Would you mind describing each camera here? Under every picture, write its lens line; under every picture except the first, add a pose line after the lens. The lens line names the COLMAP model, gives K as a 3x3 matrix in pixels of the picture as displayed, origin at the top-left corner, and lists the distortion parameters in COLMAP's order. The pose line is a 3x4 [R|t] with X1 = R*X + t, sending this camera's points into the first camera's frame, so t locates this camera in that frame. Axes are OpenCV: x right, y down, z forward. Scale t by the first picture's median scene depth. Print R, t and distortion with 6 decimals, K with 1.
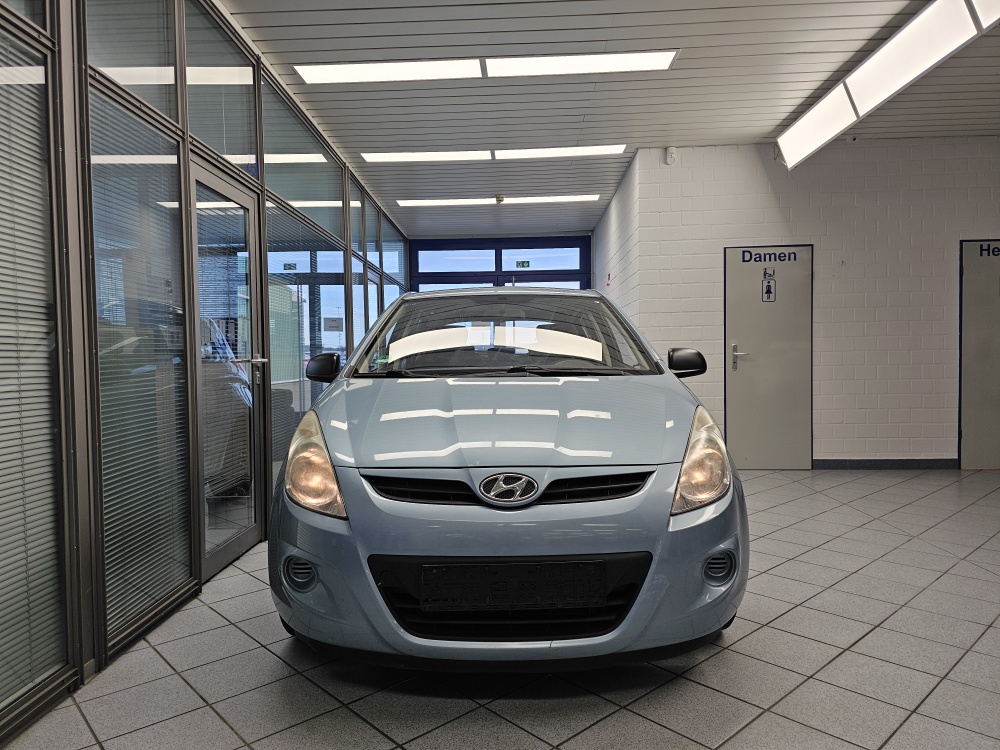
lens RADIAL K [[670.5, 0, 502.0], [0, 670.5, 359.3], [0, 0, 1]] dist [0.052860, -0.050928]
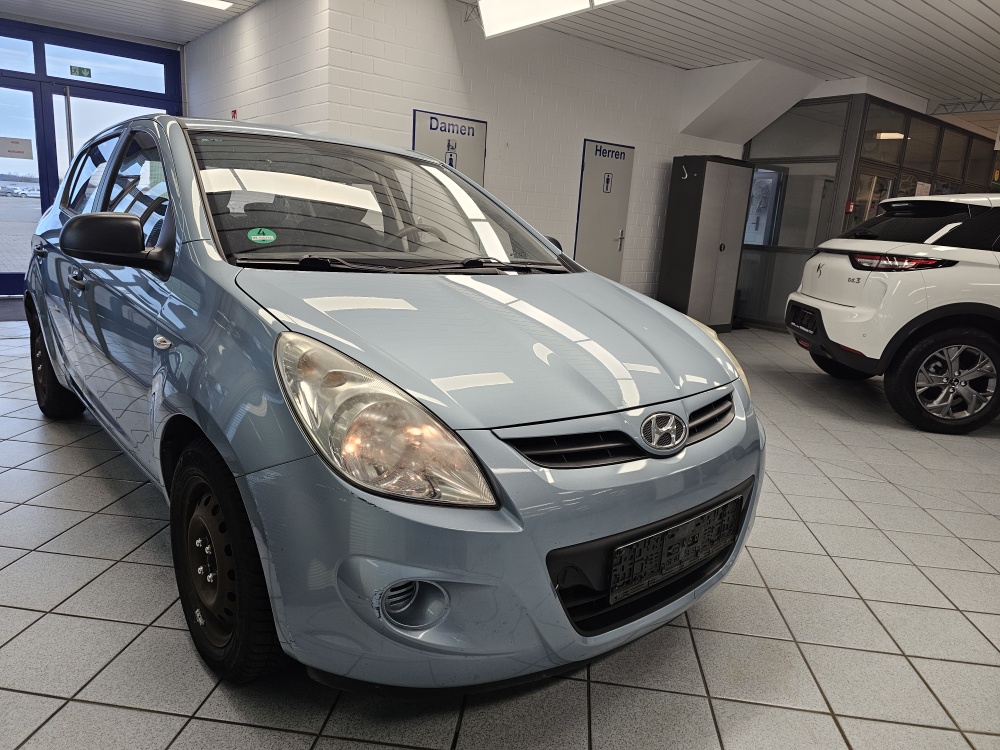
lens RADIAL K [[670.5, 0, 502.0], [0, 670.5, 359.3], [0, 0, 1]] dist [0.052860, -0.050928]
pose [[0.754370, -0.068794, 0.652834, -0.211207], [-0.071618, 0.979932, 0.186020, -0.010060], [-0.652531, -0.187083, 0.734305, 0.173705]]
